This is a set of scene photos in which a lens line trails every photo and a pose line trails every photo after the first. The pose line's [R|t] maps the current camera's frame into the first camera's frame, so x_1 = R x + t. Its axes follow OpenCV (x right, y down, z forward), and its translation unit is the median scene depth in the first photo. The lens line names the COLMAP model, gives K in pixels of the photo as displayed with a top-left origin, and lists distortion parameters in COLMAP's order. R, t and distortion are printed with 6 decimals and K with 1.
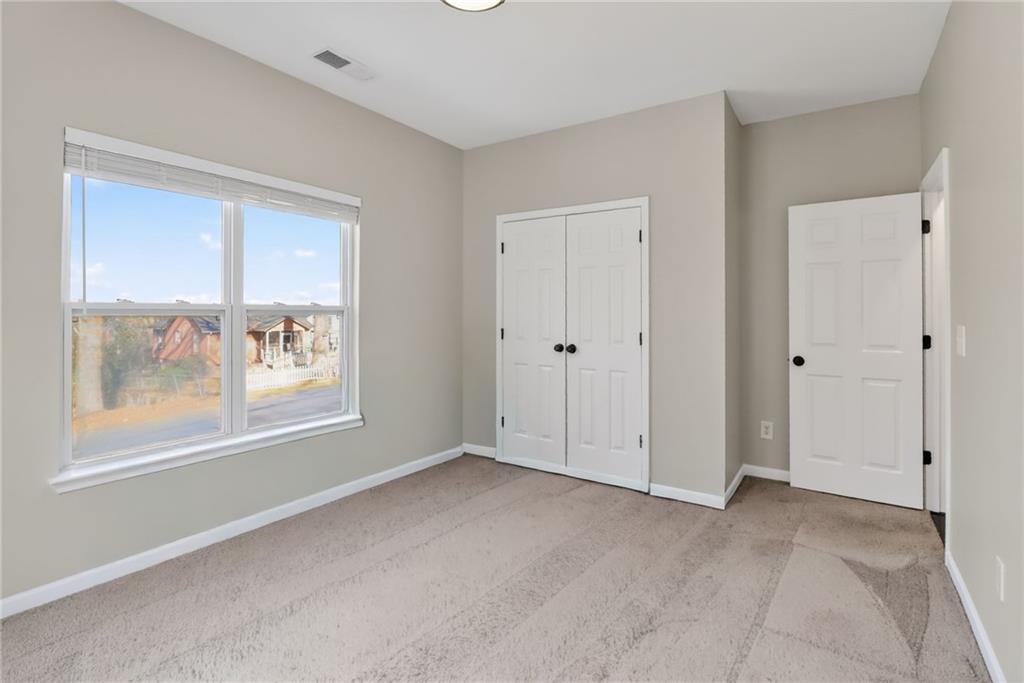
lens RADIAL K [[491.9, 0, 517.3], [0, 491.9, 330.9], [0, 0, 1]] dist [-0.000769, -0.000421]
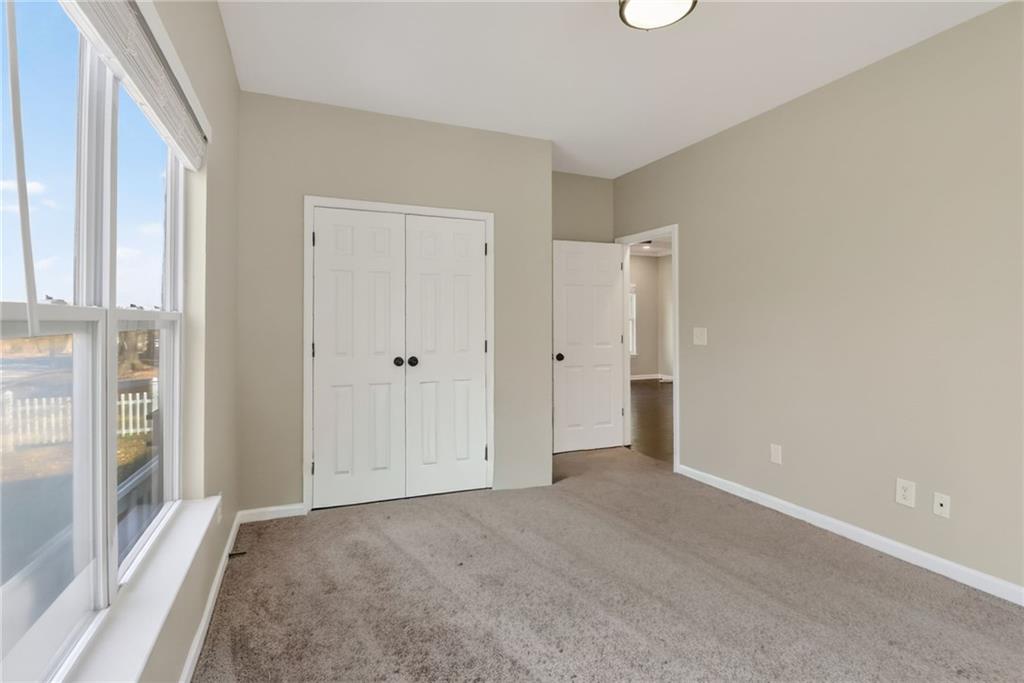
lens RADIAL K [[491.9, 0, 517.3], [0, 491.9, 330.9], [0, 0, 1]] dist [-0.000769, -0.000421]
pose [[0.547274, -0.022216, 0.836659, -0.570739], [0.036050, 0.999346, 0.002955, -0.016608], [-0.836177, 0.028545, 0.547717, 0.352493]]
